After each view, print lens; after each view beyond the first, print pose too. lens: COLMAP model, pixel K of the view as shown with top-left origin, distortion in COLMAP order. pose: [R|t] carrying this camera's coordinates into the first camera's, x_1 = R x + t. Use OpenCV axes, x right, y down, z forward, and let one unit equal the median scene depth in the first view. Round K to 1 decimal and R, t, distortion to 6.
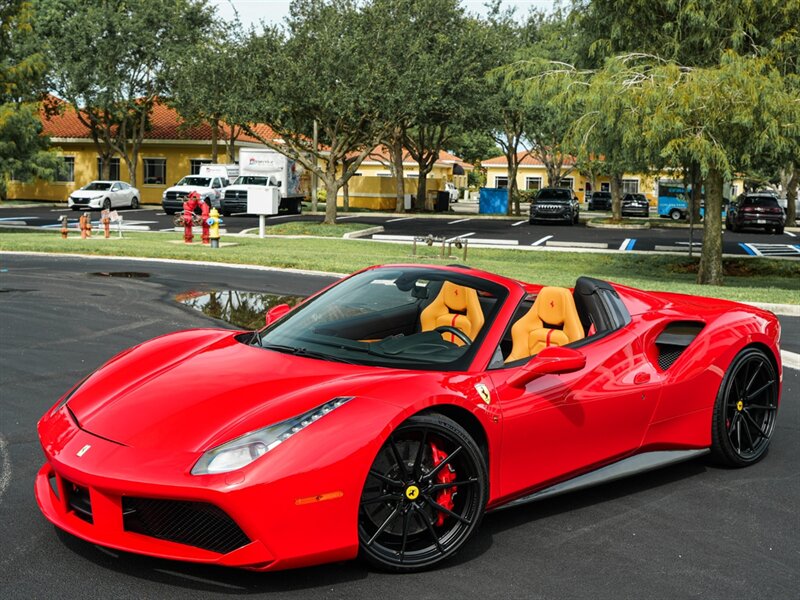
lens RADIAL K [[1105.8, 0, 438.5], [0, 1105.8, 299.0], [0, 0, 1]] dist [-0.054725, 0.063931]
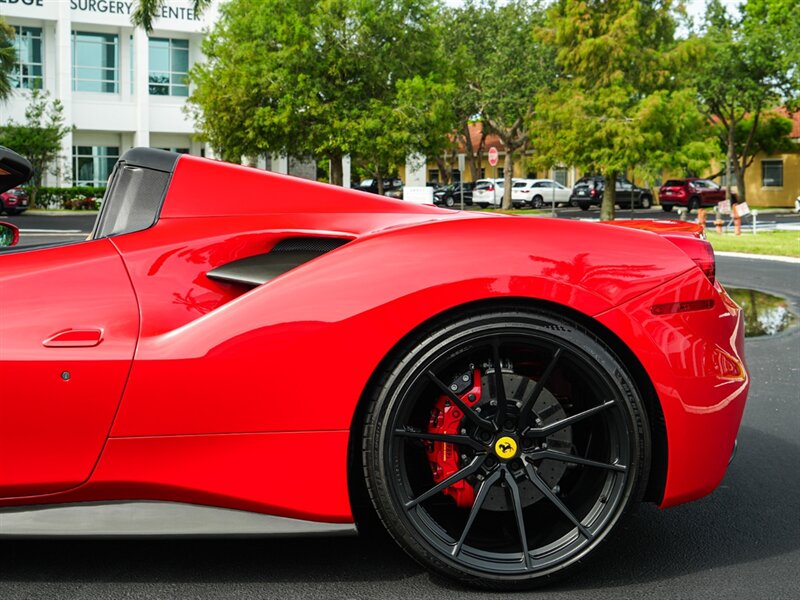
lens RADIAL K [[1162.8, 0, 369.0], [0, 1162.8, 247.4], [0, 0, 1]] dist [-0.009479, -0.041084]
pose [[0.710357, 0.004924, -0.703824, 0.121756], [-0.052740, 0.997537, -0.046251, 0.009887], [0.701862, 0.069975, 0.708867, 0.144739]]
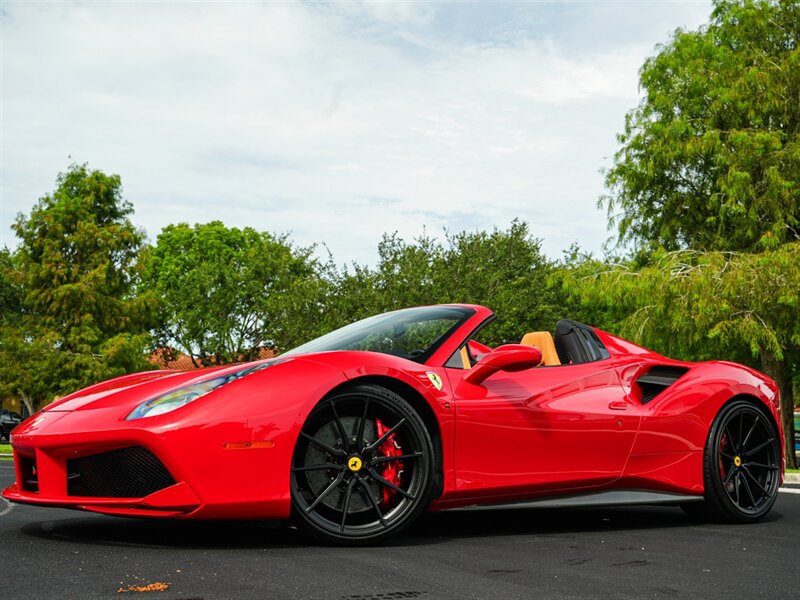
lens RADIAL K [[1047.6, 0, 434.9], [0, 1047.6, 301.1], [0, 0, 1]] dist [-0.031919, 0.049662]
pose [[0.994978, -0.026309, -0.096576, 0.022997], [0.002387, 0.970801, -0.239874, 0.041718], [0.100067, 0.238439, 0.965988, 0.009903]]
